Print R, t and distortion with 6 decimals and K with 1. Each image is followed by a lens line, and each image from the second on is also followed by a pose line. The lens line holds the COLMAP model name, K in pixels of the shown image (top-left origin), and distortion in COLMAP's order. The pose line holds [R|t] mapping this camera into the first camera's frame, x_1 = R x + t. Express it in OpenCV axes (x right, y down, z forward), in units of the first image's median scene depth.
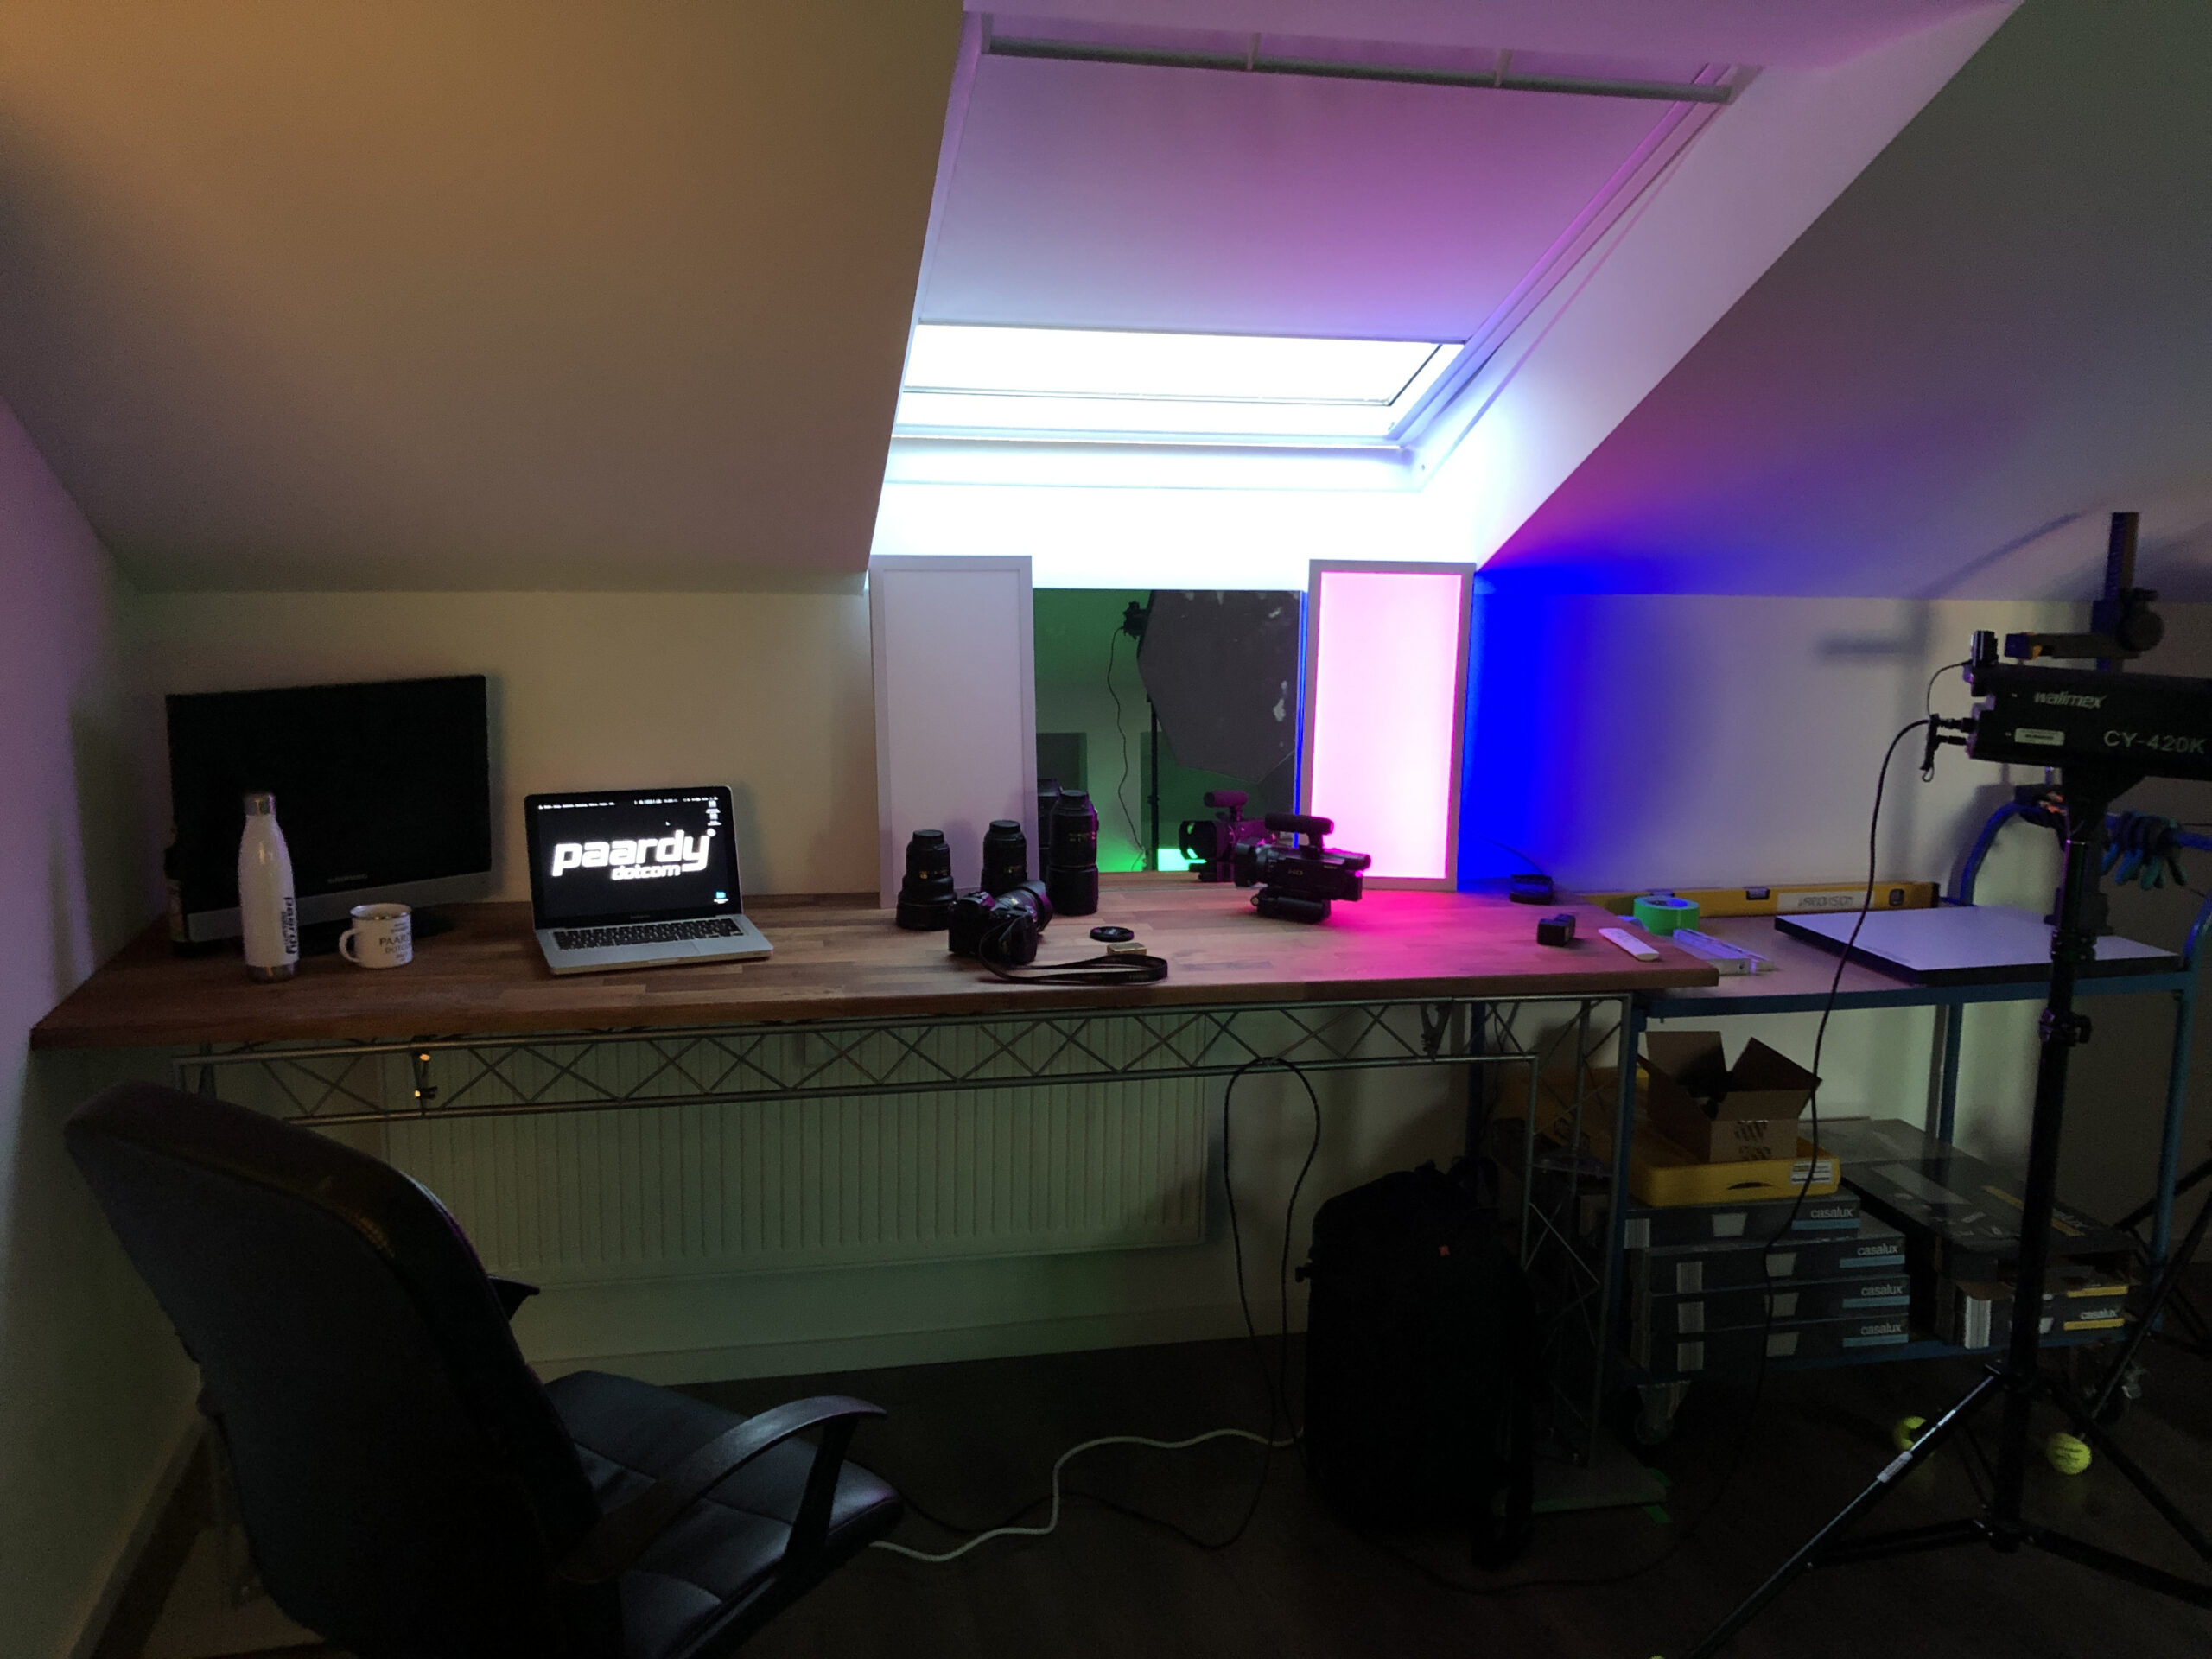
lens RADIAL K [[1809.0, 0, 1124.0], [0, 1809.0, 835.0], [0, 0, 1]] dist [0.031374, -0.033461]
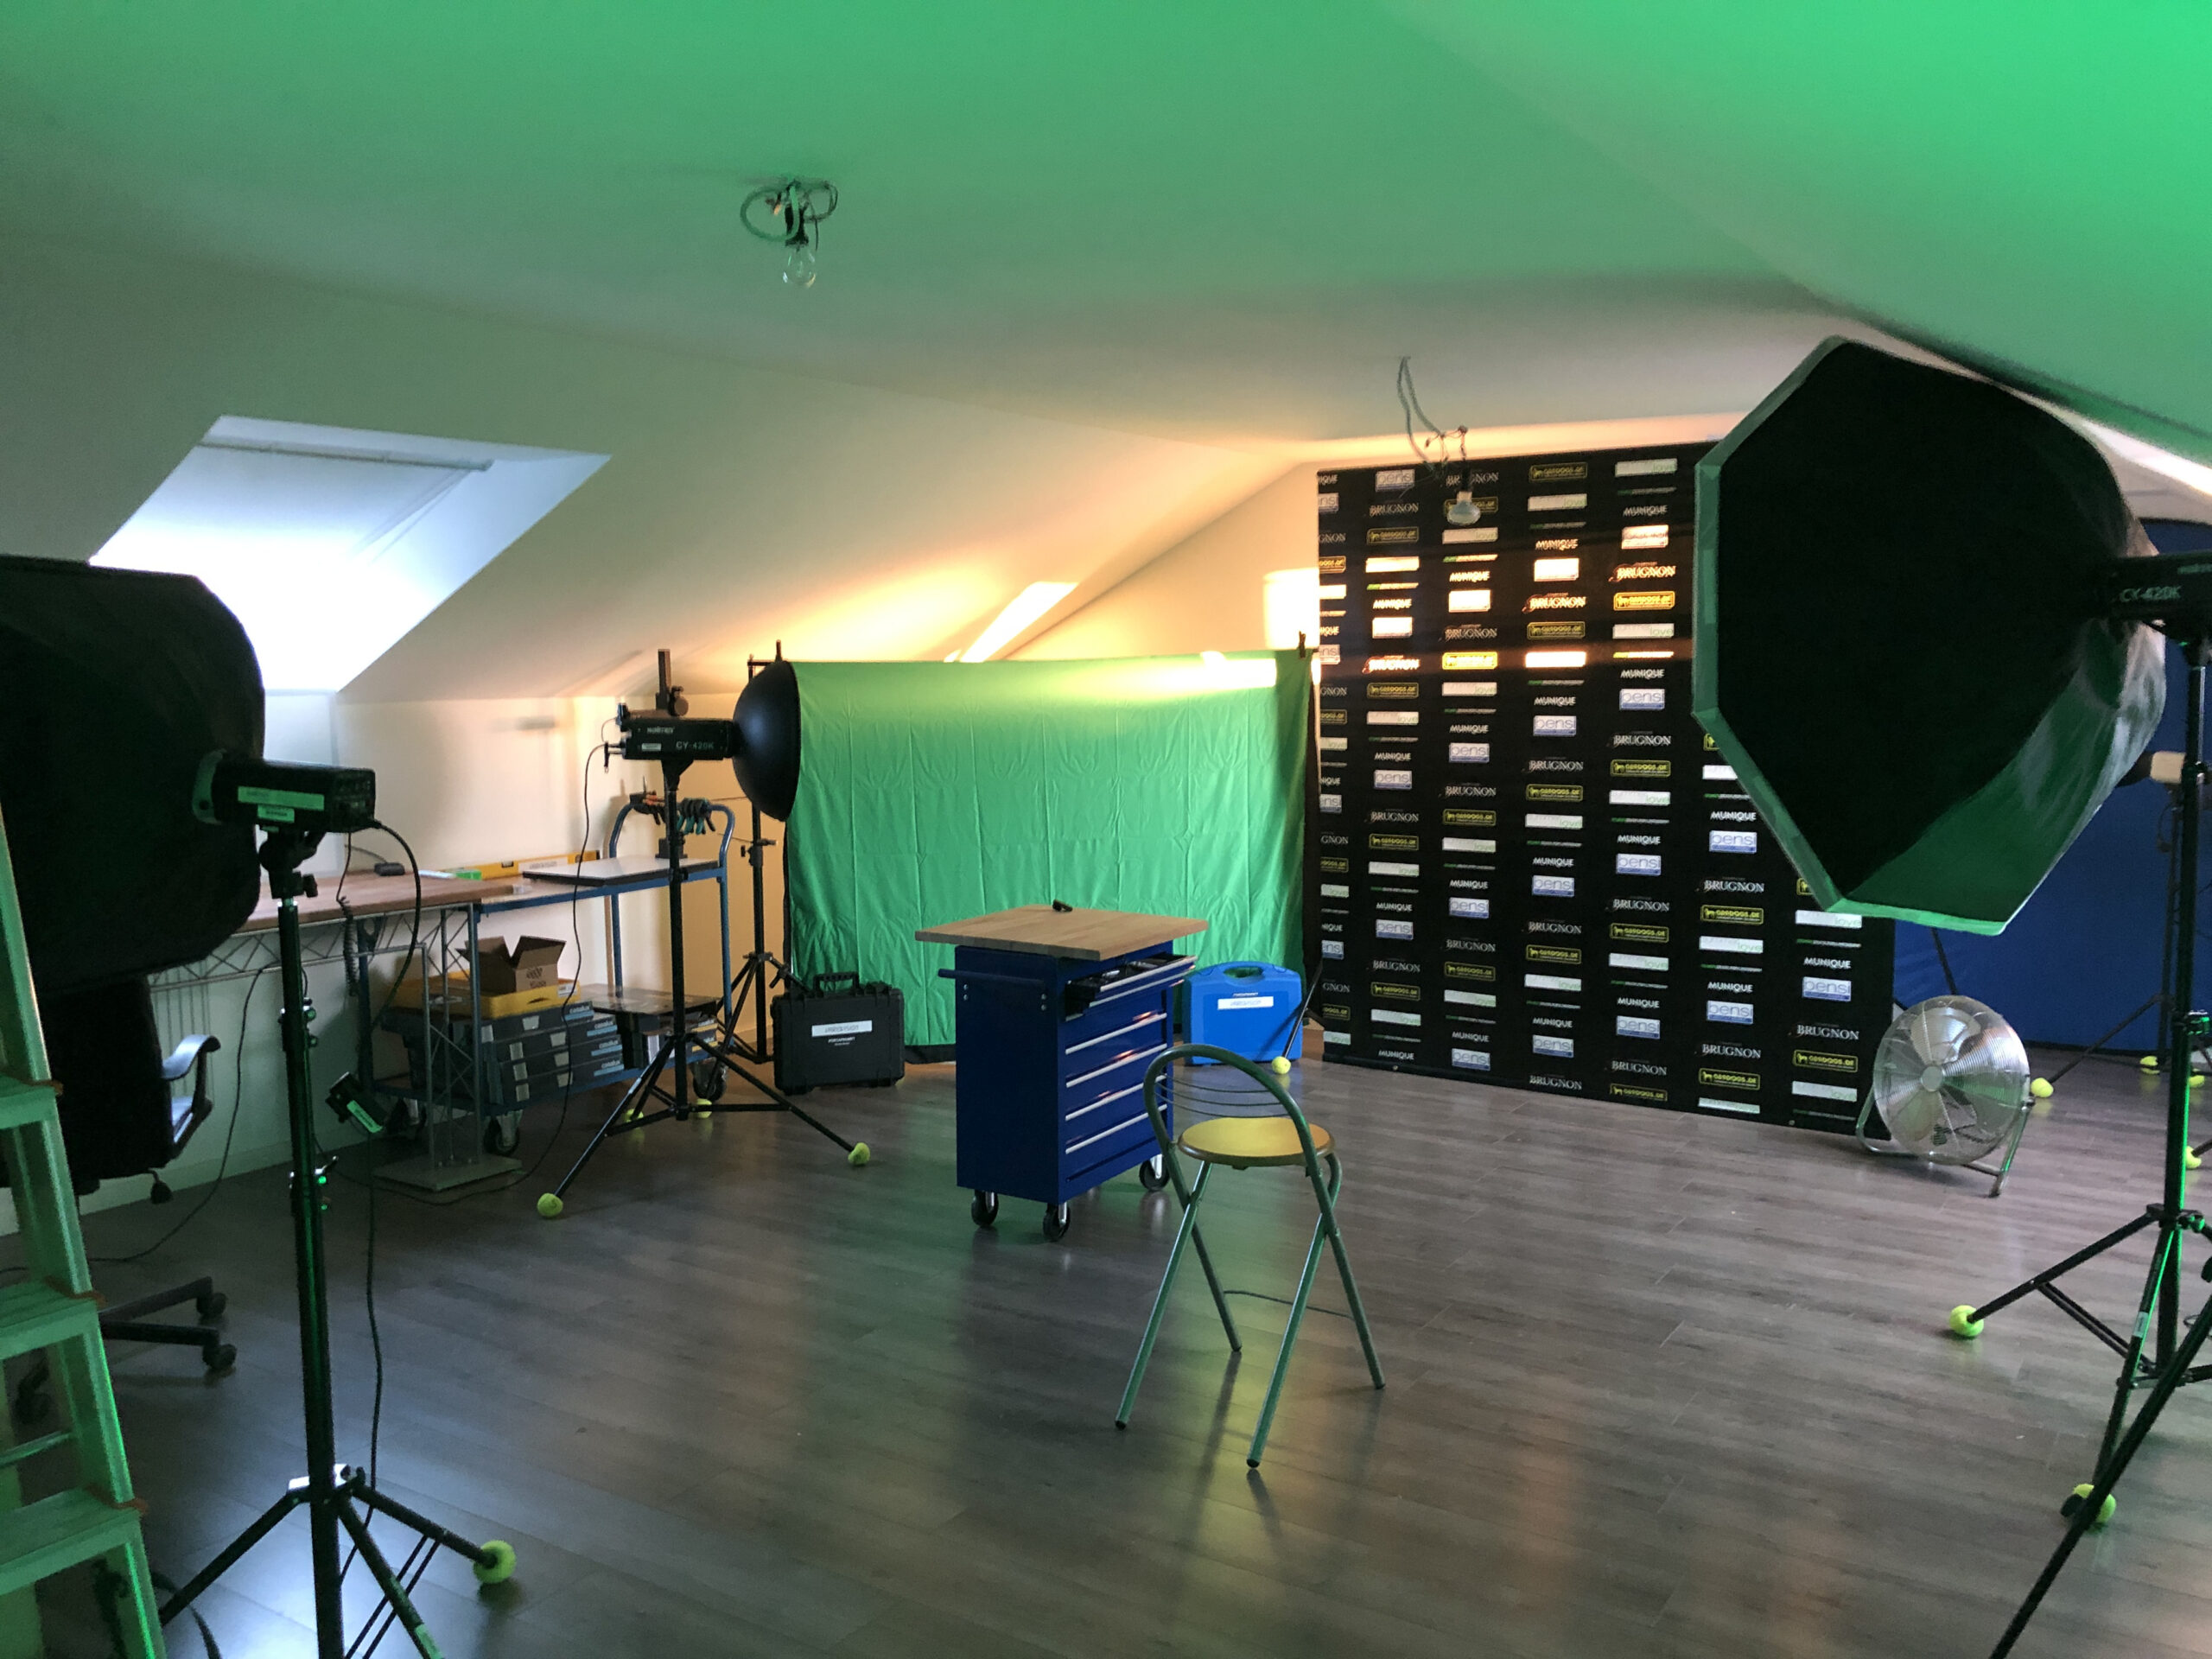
lens RADIAL K [[1809.0, 0, 1121.7], [0, 1809.0, 833.6], [0, 0, 1]] dist [0.031374, -0.033461]
pose [[0.722527, -0.090909, 0.685340, -0.503096], [0.142627, 0.989592, -0.019099, 0.141658], [-0.676471, 0.111547, 0.727973, -0.823068]]
